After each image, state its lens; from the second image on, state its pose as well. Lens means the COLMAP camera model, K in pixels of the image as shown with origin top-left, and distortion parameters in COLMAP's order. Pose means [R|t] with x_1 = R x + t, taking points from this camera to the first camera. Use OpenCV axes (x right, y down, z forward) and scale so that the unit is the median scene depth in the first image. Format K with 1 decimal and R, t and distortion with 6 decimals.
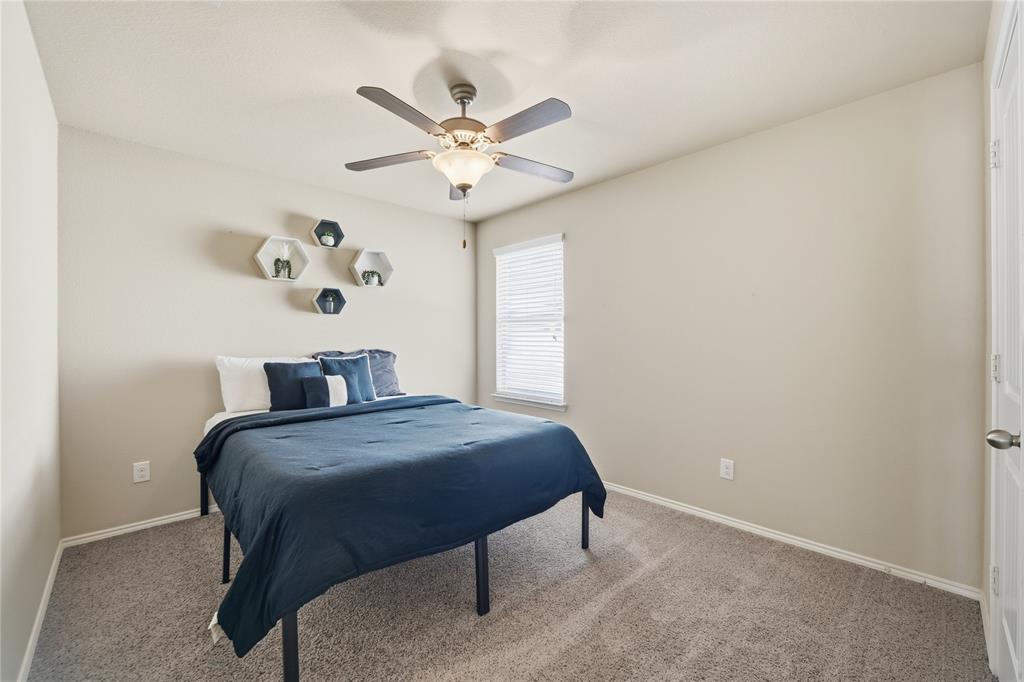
lens RADIAL K [[411.7, 0, 514.1], [0, 411.7, 338.9], [0, 0, 1]] dist [-0.004015, -0.001603]
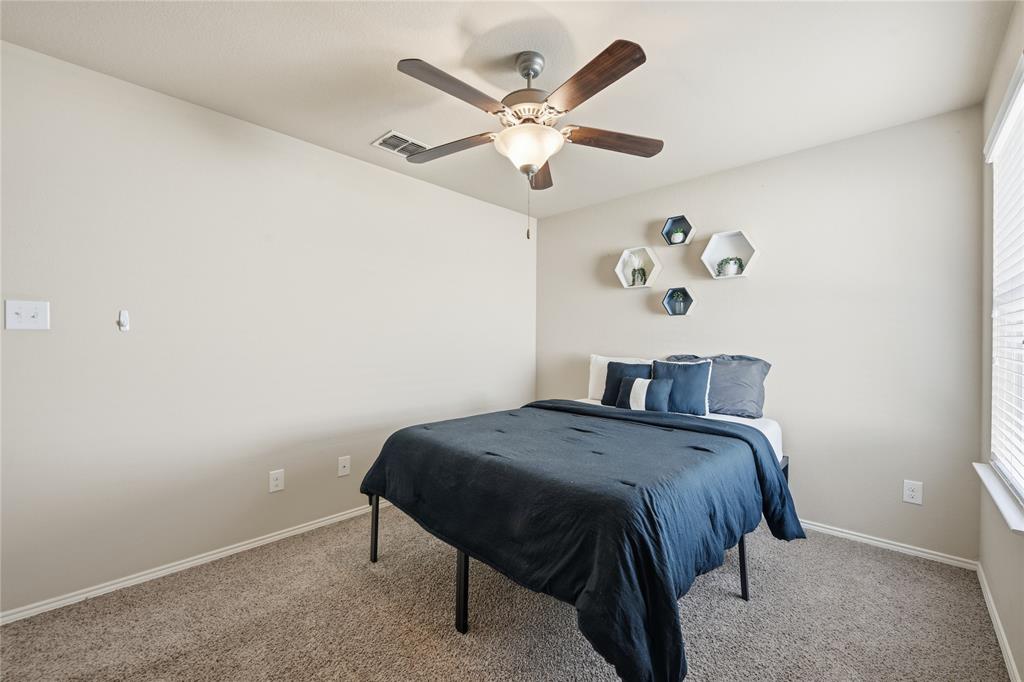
lens RADIAL K [[411.7, 0, 514.4], [0, 411.7, 340.3], [0, 0, 1]] dist [-0.004015, -0.001603]
pose [[0.057896, 0.004285, -0.998313, 0.469658], [-0.004029, 0.999984, 0.004059, -0.005298], [0.998314, 0.003787, 0.057913, 0.570779]]
